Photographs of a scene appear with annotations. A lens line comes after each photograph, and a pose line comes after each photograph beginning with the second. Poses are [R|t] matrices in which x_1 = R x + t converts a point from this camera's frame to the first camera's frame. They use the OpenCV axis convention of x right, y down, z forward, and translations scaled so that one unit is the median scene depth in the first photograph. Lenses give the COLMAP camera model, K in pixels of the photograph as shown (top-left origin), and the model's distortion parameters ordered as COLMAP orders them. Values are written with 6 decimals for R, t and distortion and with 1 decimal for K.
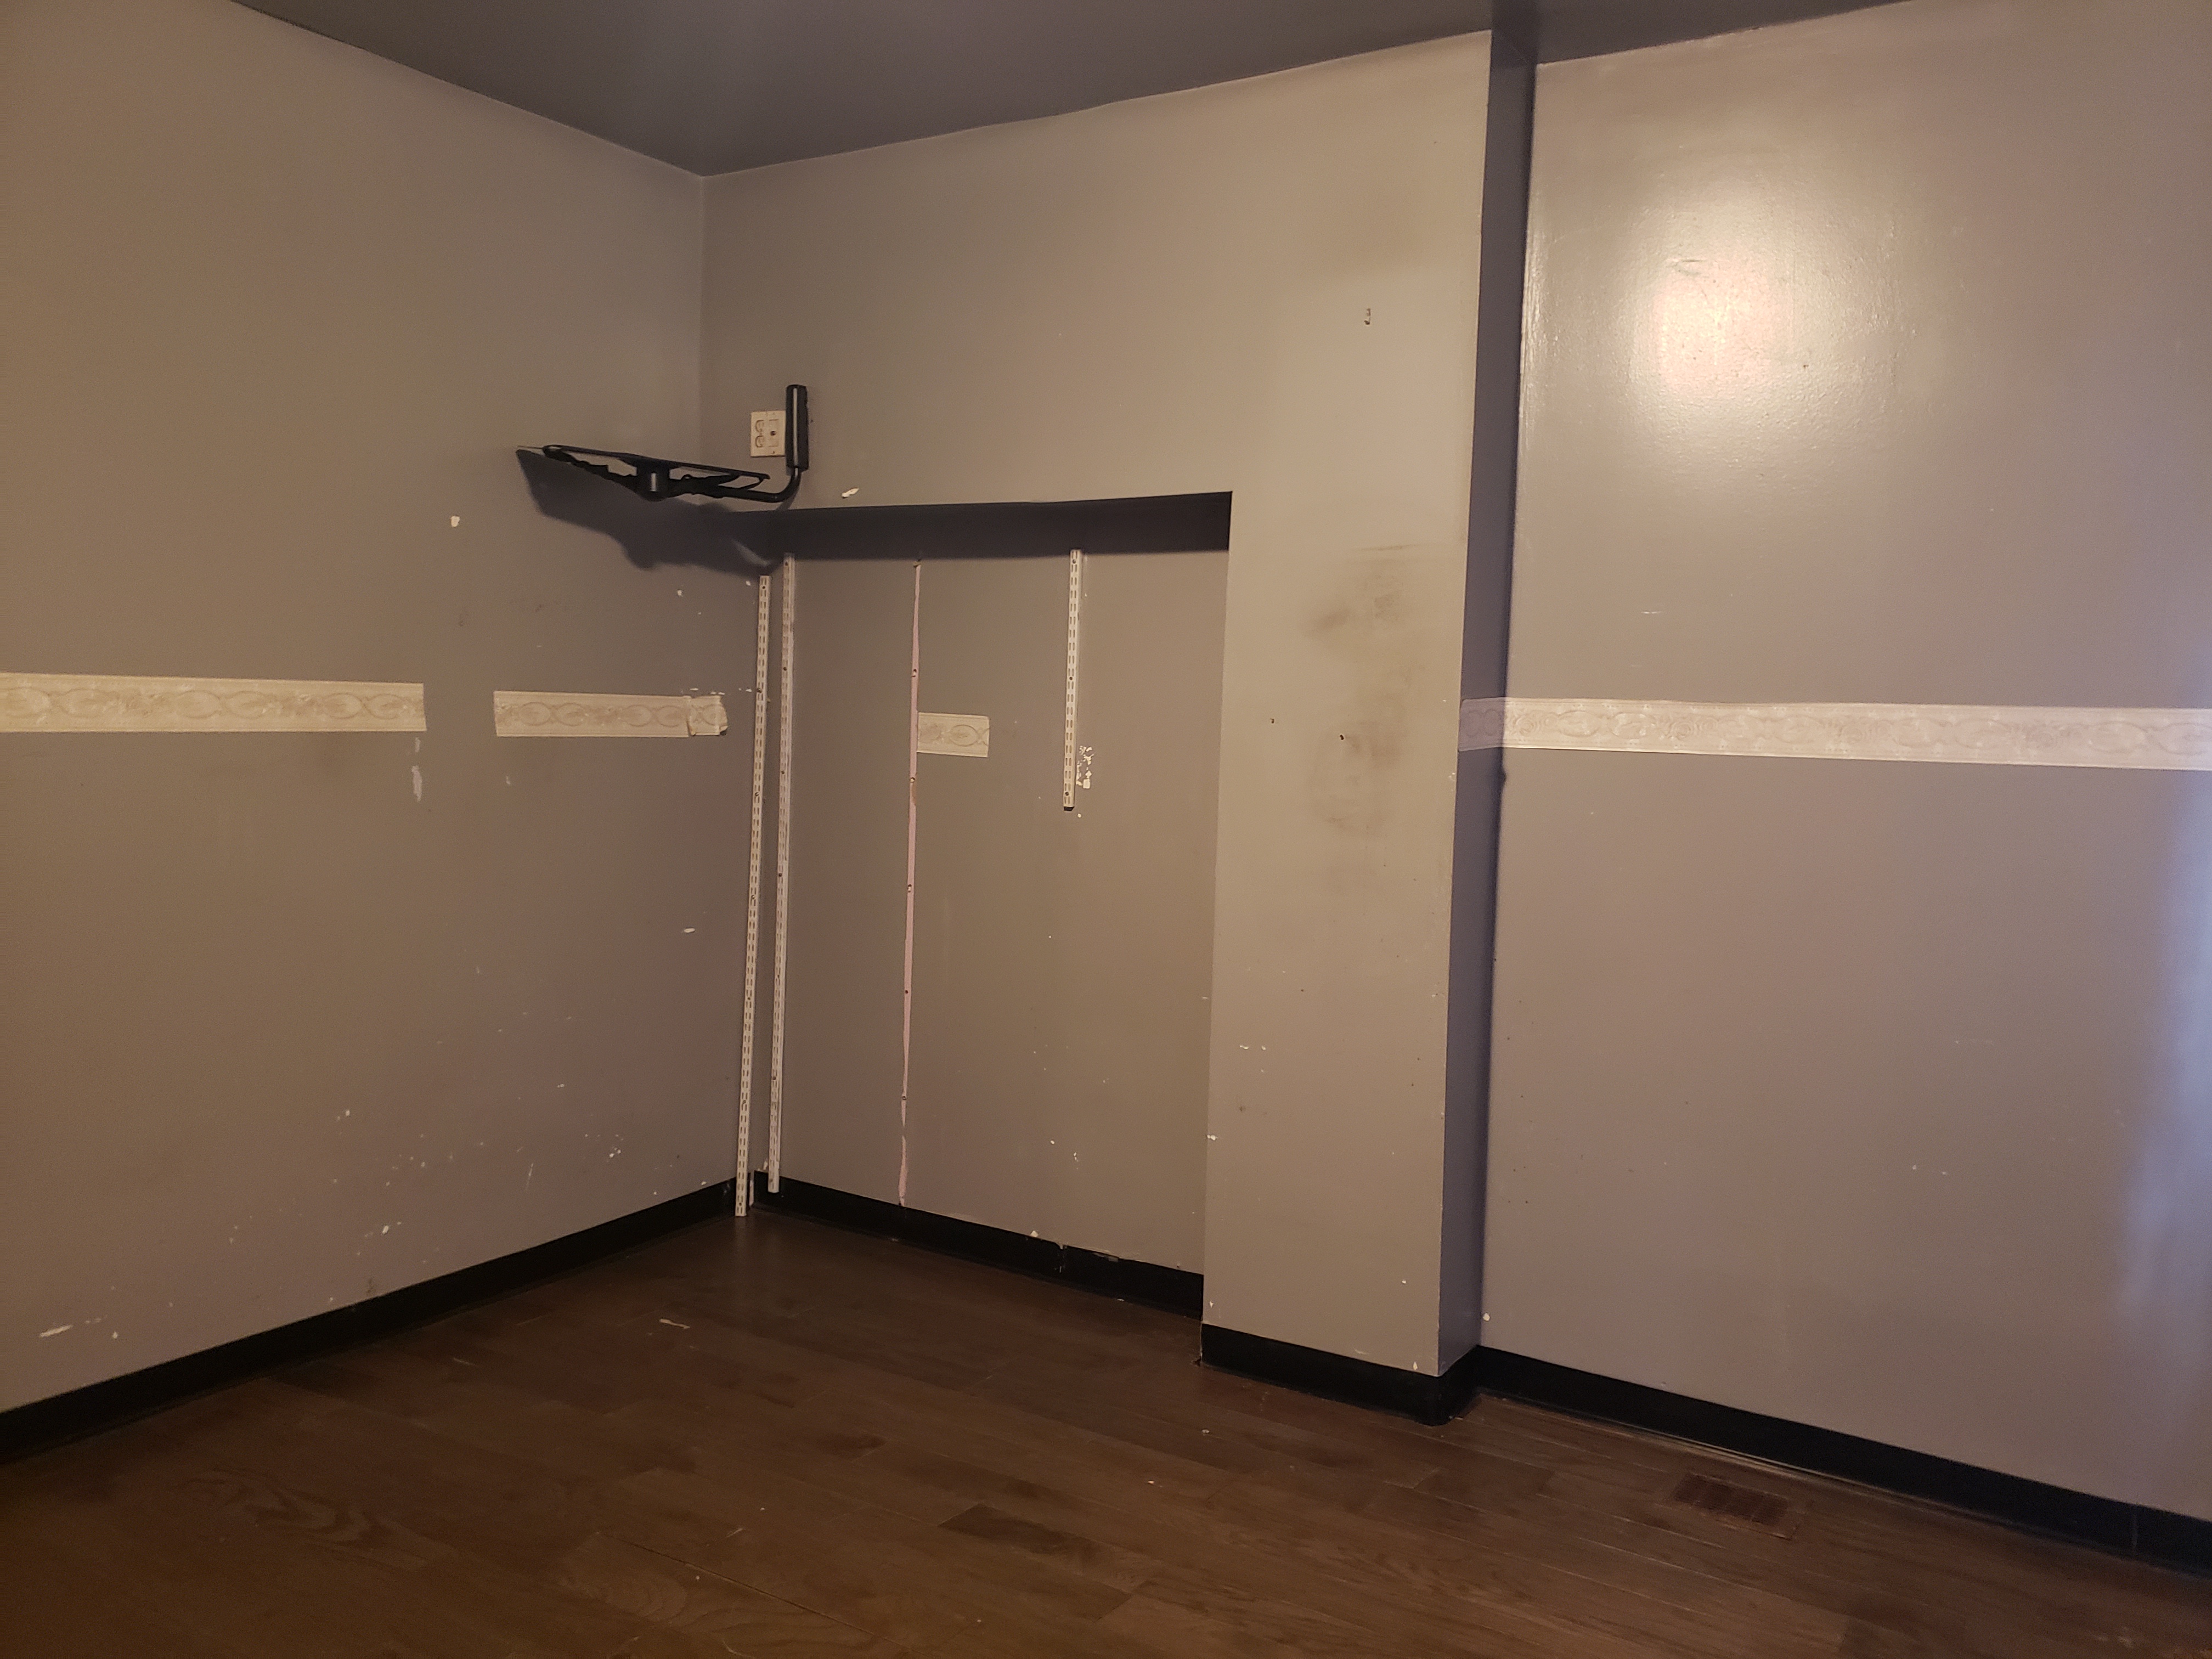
lens RADIAL K [[1752.9, 0, 1118.6], [0, 1752.9, 835.3], [0, 0, 1]] dist [0.010933, 0.016789]
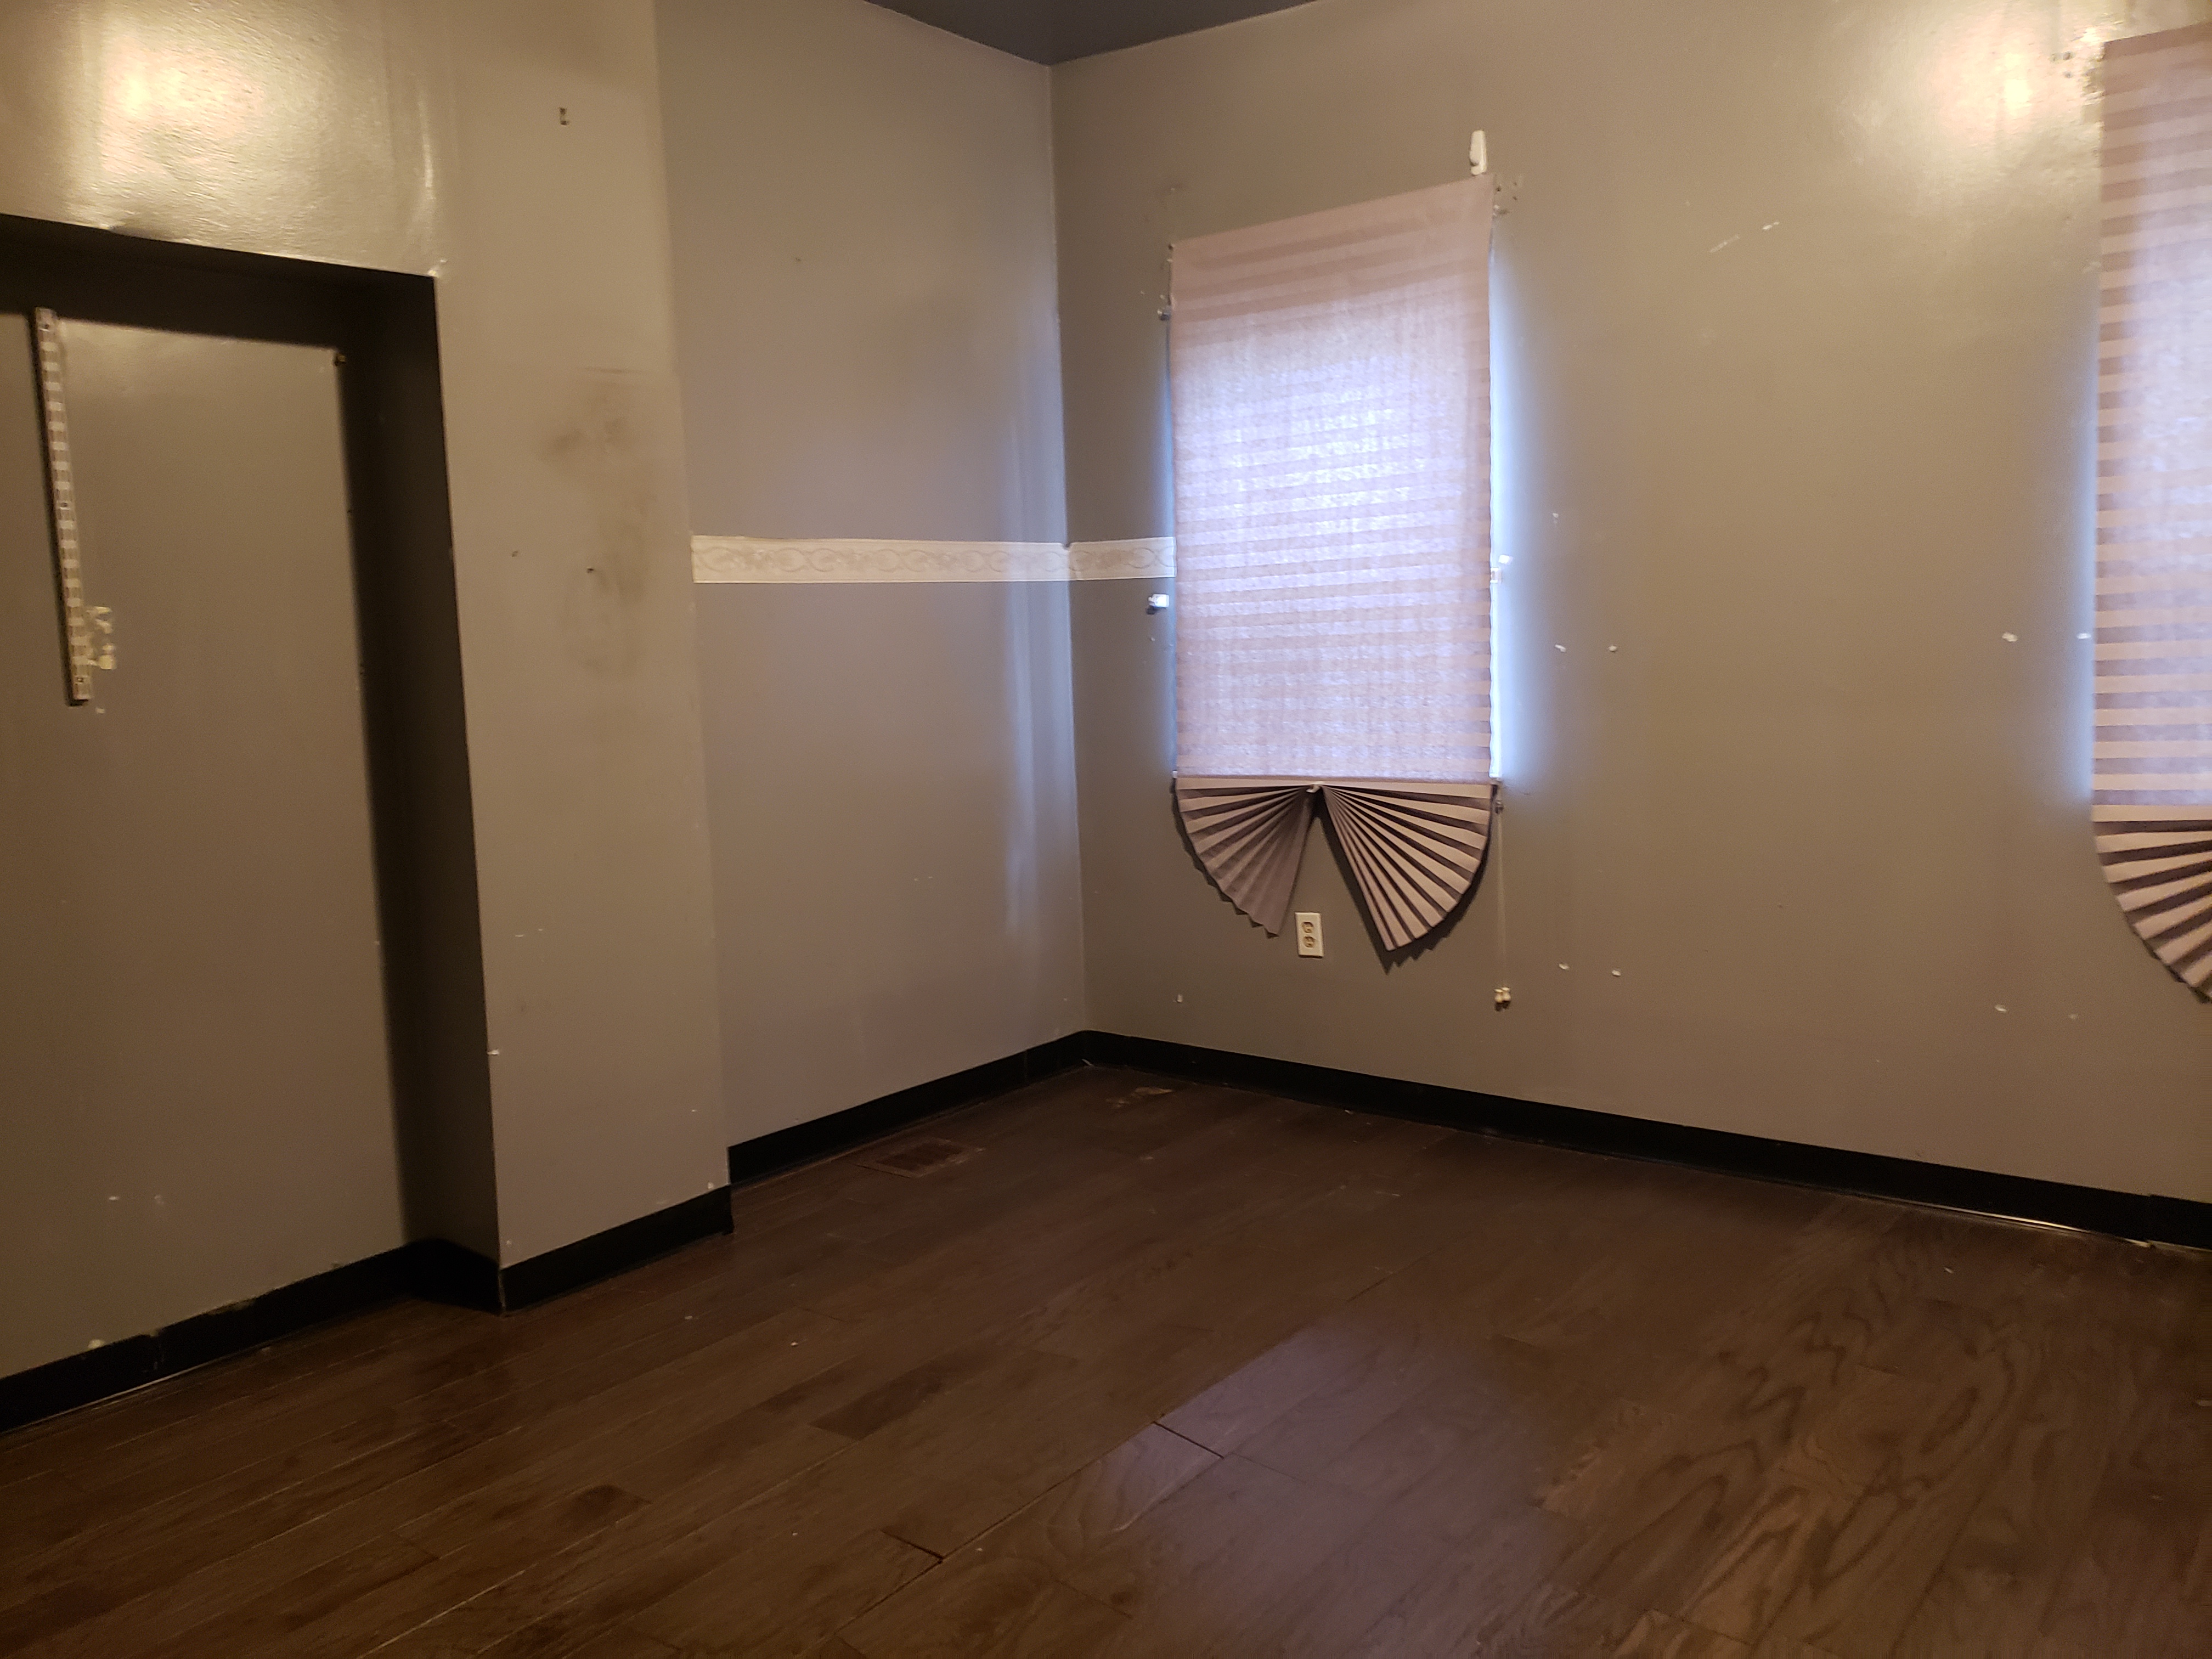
lens RADIAL K [[1752.9, 0, 1118.6], [0, 1752.9, 835.3], [0, 0, 1]] dist [0.010933, 0.016789]
pose [[0.085733, -0.151980, 0.984658, -0.923357], [0.114782, 0.983223, 0.141764, -0.020612], [-0.989684, 0.100868, 0.101740, 0.746128]]
